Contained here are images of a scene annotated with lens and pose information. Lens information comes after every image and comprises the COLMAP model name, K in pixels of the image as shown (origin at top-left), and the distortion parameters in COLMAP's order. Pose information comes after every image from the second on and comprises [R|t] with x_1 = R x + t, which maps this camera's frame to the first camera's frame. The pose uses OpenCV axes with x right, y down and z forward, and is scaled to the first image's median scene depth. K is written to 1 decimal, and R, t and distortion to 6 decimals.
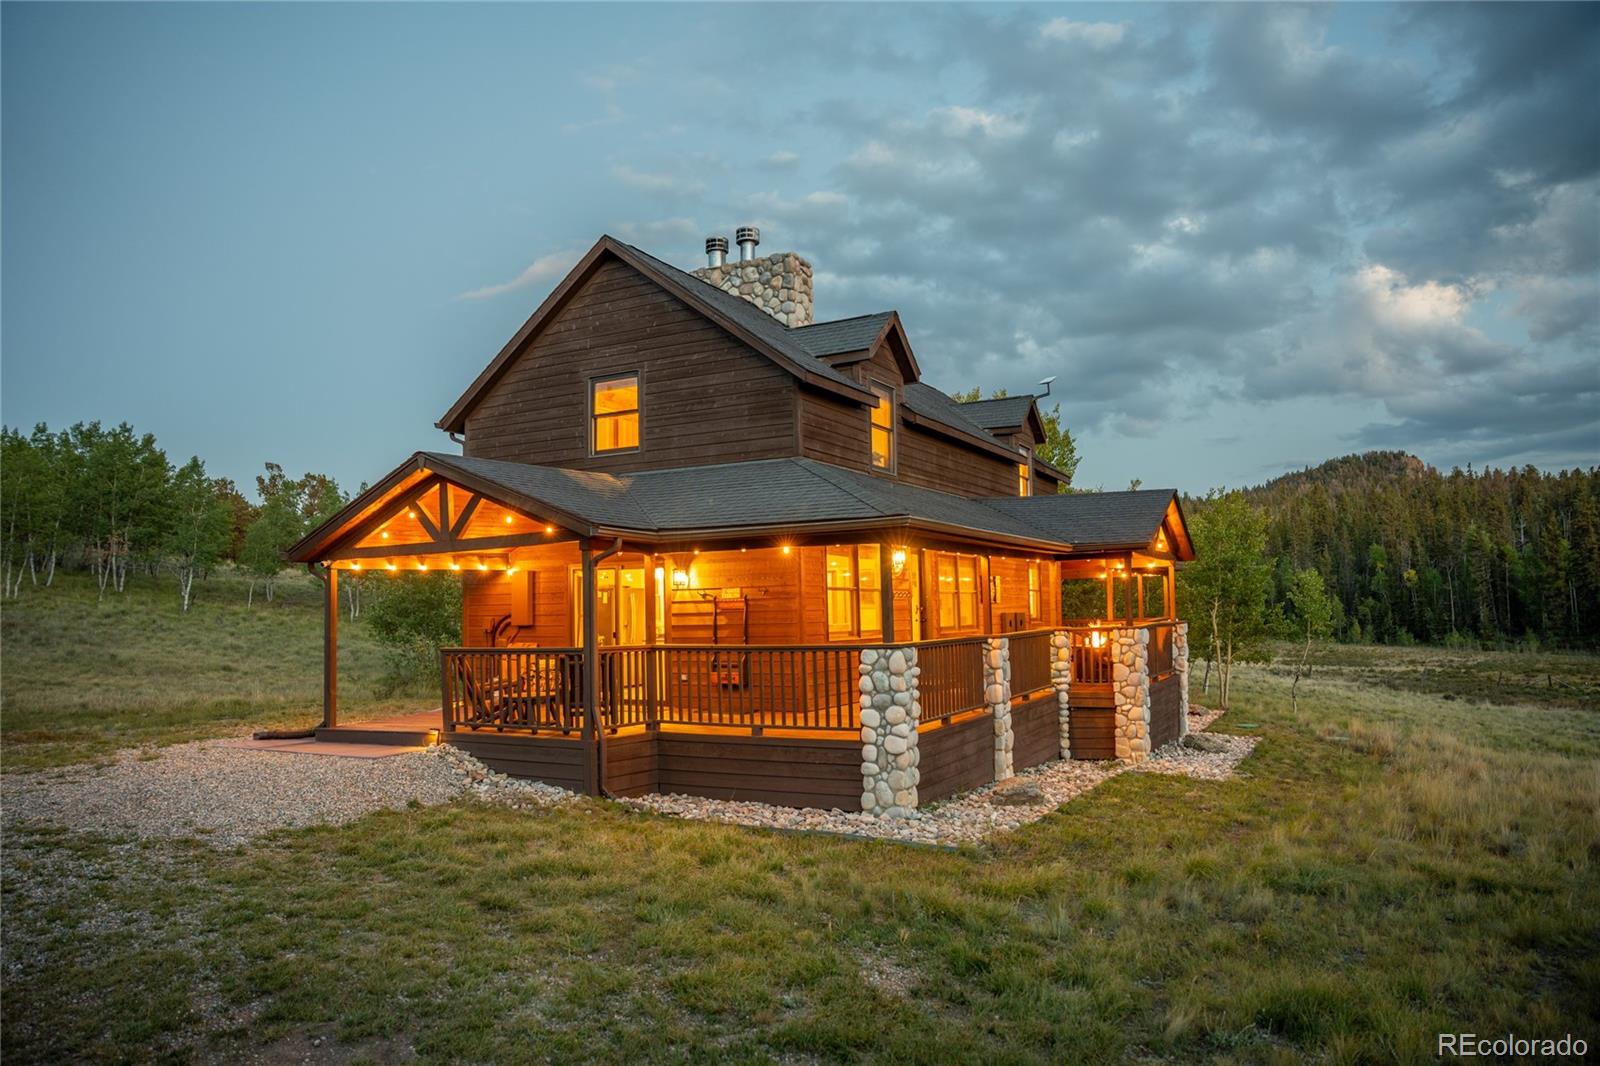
lens RADIAL K [[1109.2, 0, 797.4], [0, 1109.2, 538.2], [0, 0, 1]] dist [-0.007999, -0.000293]
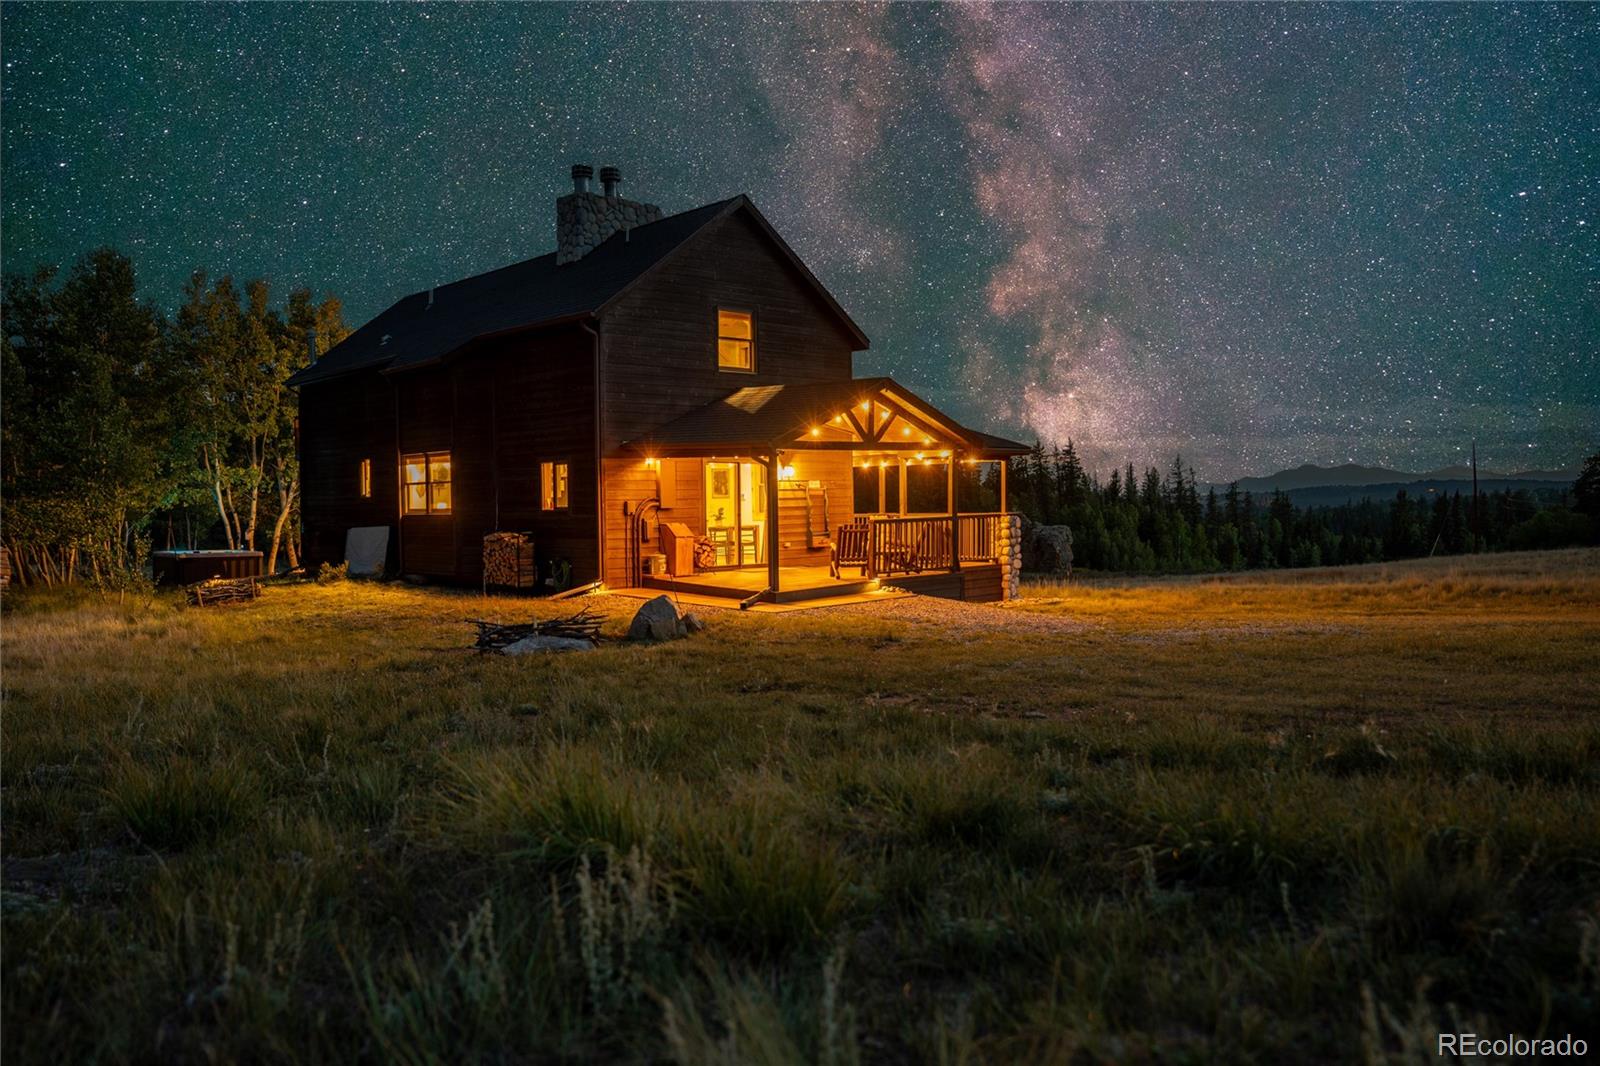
lens RADIAL K [[1223.9, 0, 798.5], [0, 1223.9, 538.1], [0, 0, 1]] dist [-0.116929, -0.001232]
pose [[0.294035, -0.017014, 0.955643, -1.545093], [-0.059495, 0.997577, 0.036066, 0.061632], [-0.953941, -0.067461, 0.292310, 0.540452]]
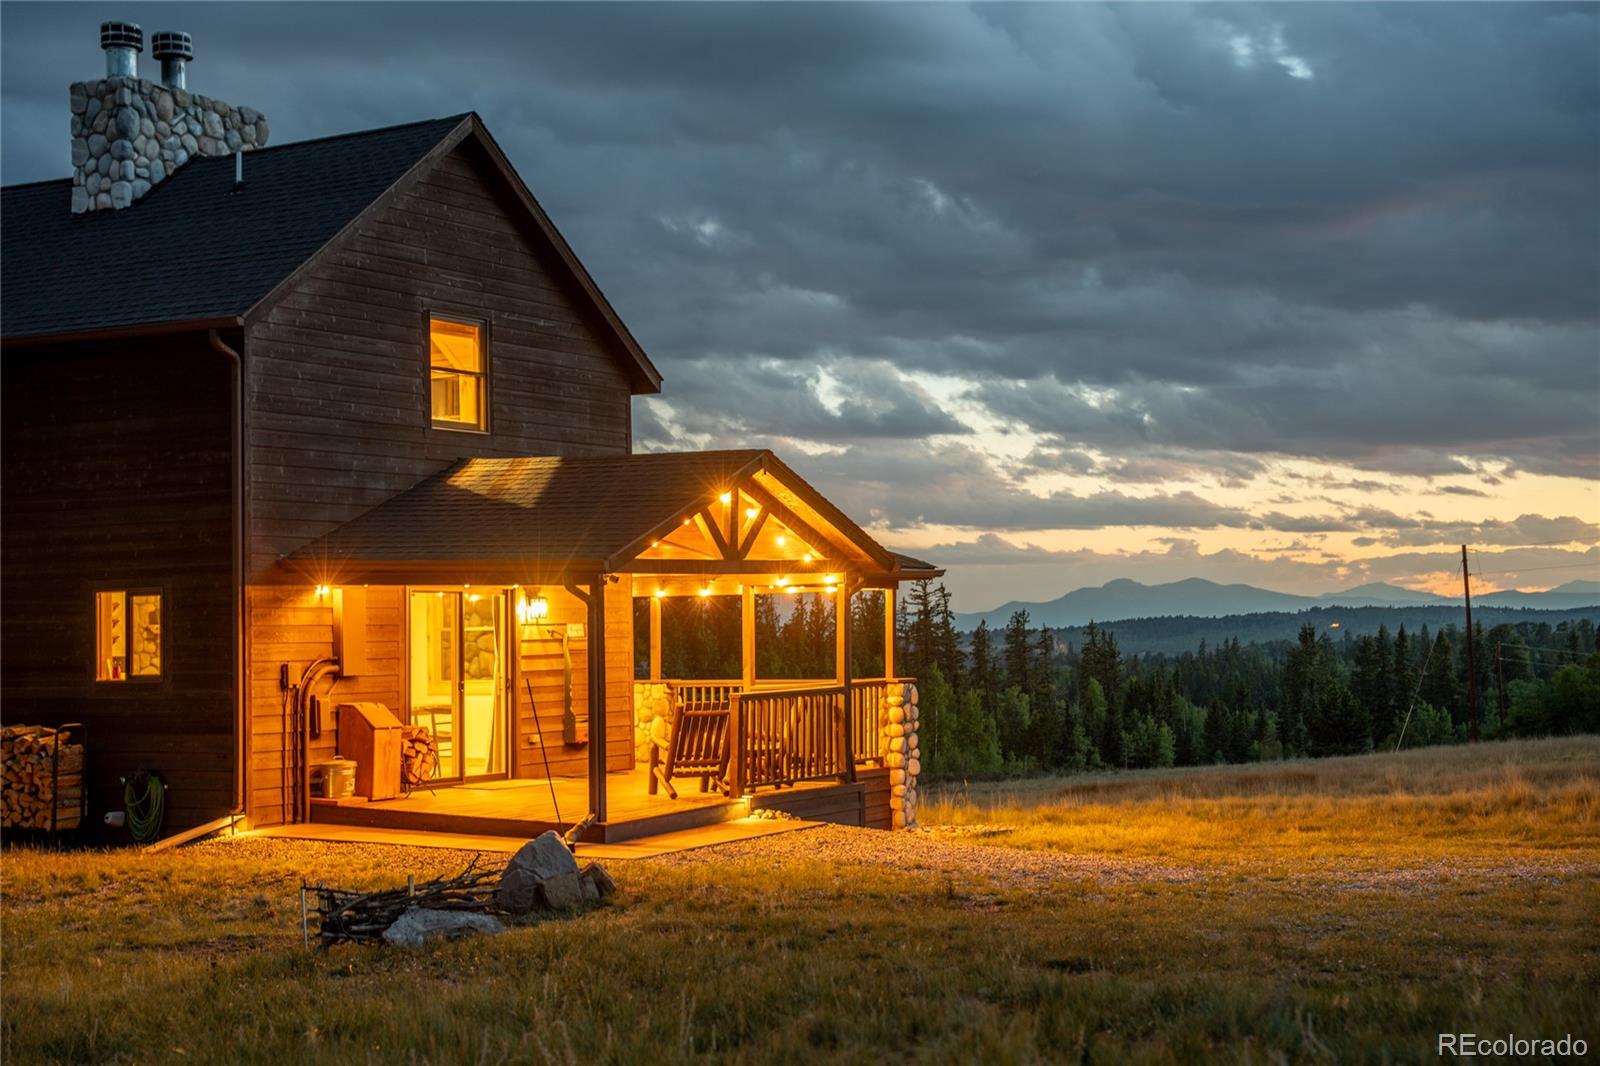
lens RADIAL K [[2332.7, 0, 796.7], [0, 2332.7, 529.7], [0, 0, 1]] dist [0.172886, 0.000000]
pose [[0.030128, 0.061487, 0.997653, -1.719583], [-0.057746, 0.996546, -0.059675, 0.067249], [-0.997877, -0.055813, 0.033574, 0.768844]]
